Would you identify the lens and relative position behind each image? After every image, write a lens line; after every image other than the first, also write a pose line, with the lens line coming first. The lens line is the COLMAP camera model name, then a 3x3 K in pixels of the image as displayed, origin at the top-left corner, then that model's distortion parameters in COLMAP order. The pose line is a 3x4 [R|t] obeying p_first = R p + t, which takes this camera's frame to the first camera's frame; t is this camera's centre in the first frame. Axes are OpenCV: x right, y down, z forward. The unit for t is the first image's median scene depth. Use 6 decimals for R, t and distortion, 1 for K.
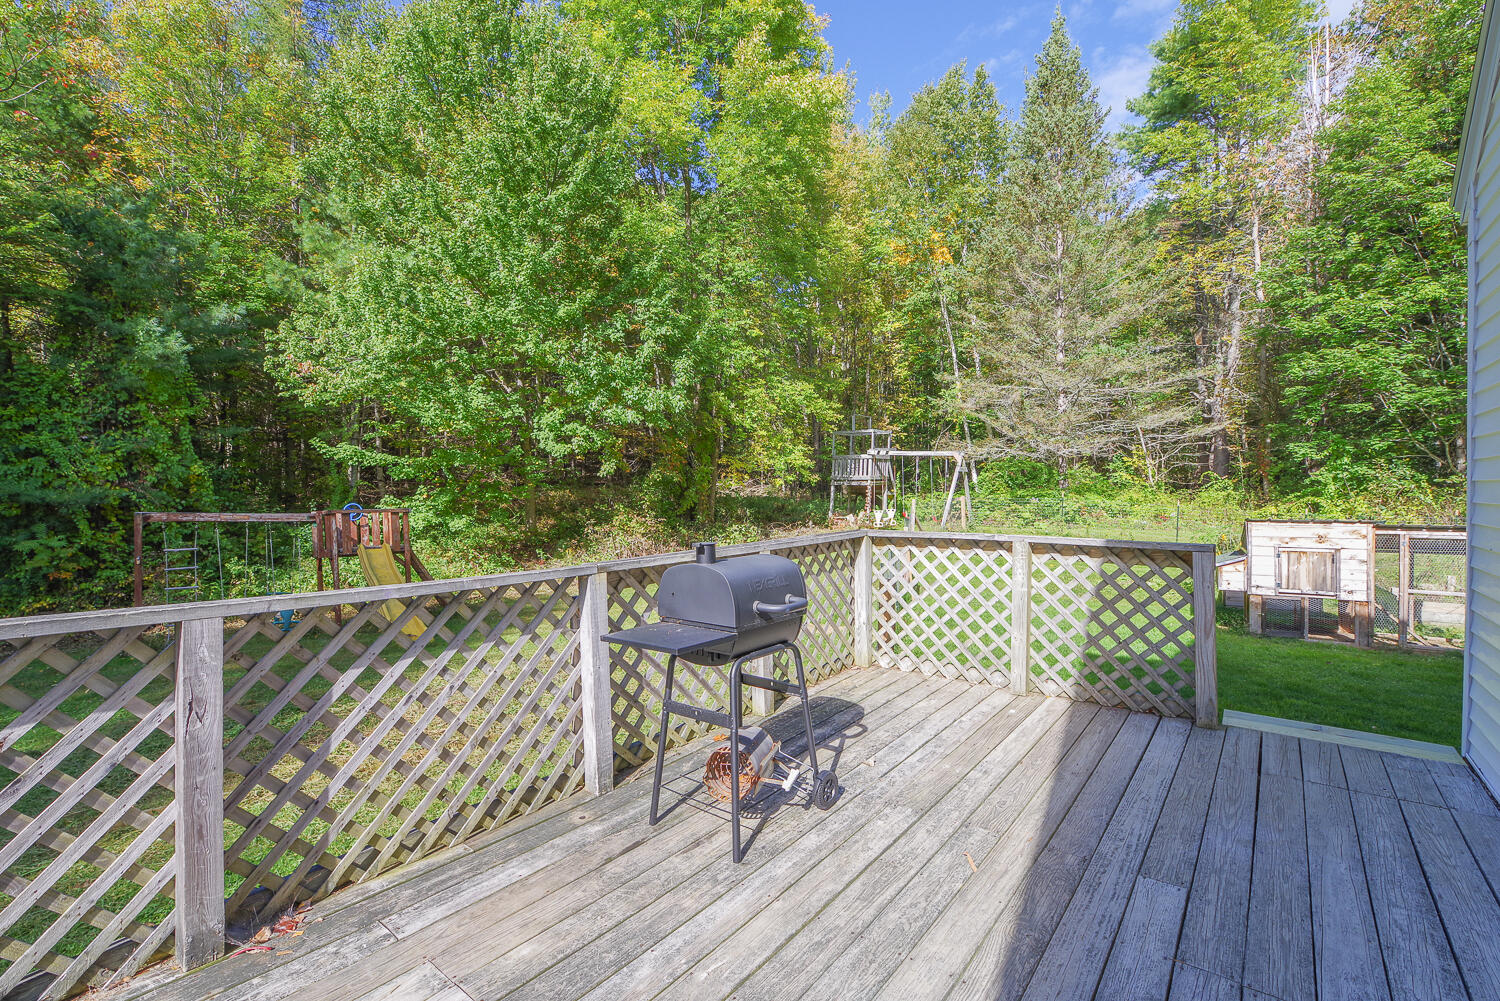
lens RADIAL K [[652.5, 0, 751.6], [0, 652.5, 508.2], [0, 0, 1]] dist [-0.003601, -0.000992]
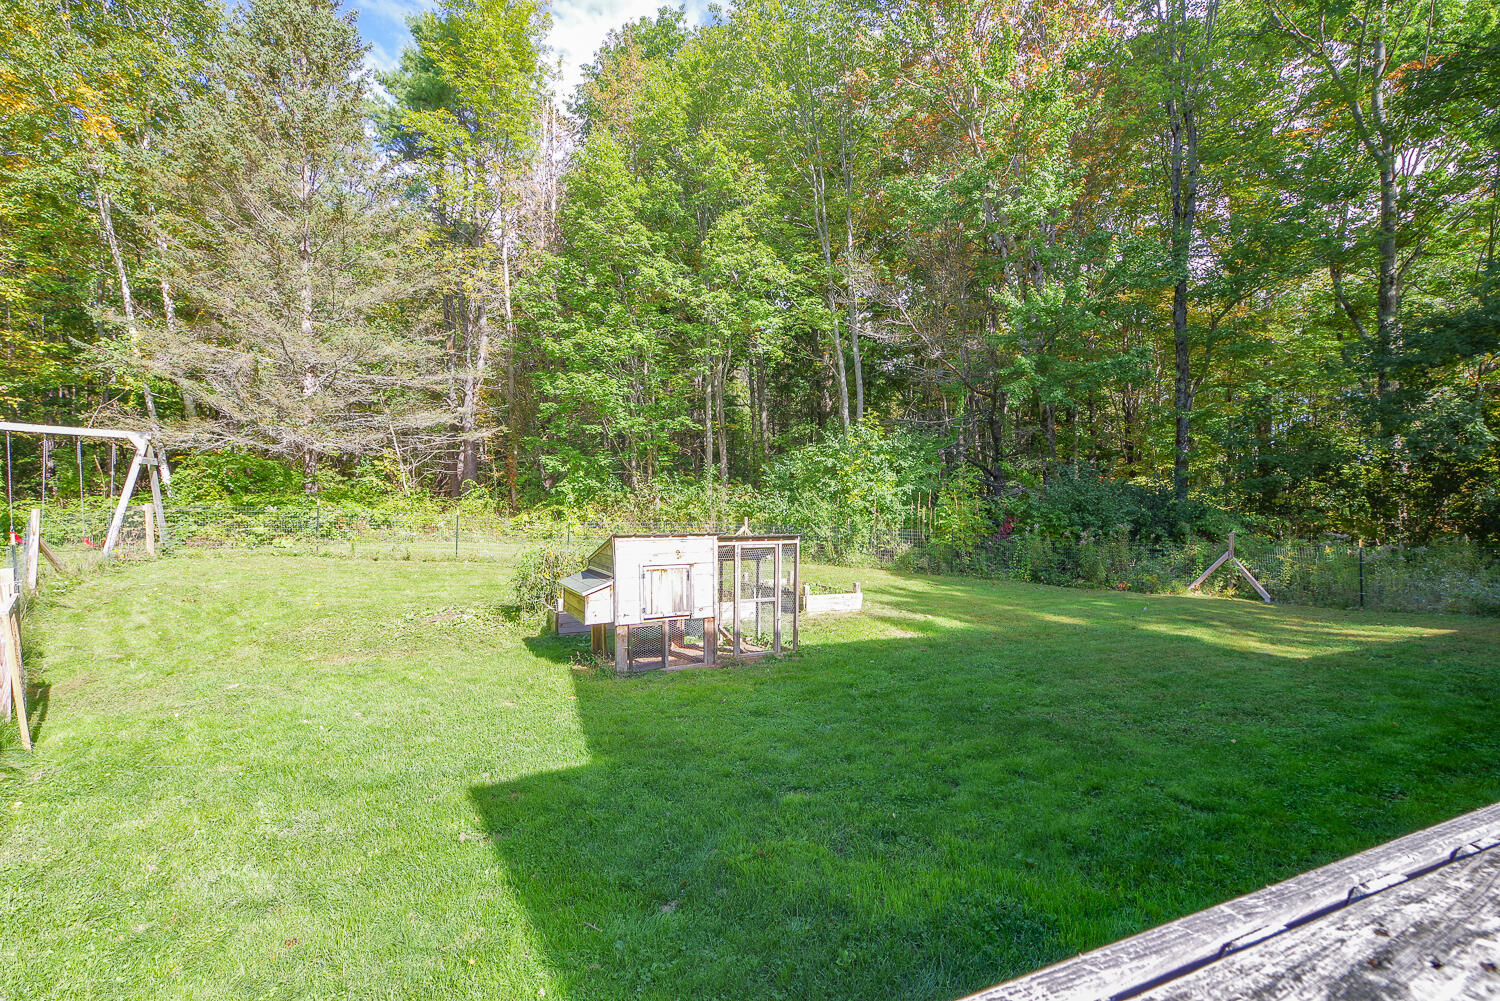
lens RADIAL K [[652.5, 0, 751.6], [0, 652.5, 508.2], [0, 0, 1]] dist [-0.003601, -0.000992]
pose [[0.478037, -0.001358, 0.878339, 0.049821], [0.011061, 0.999929, -0.004474, -0.004382], [-0.878270, 0.011854, 0.478018, 0.185527]]
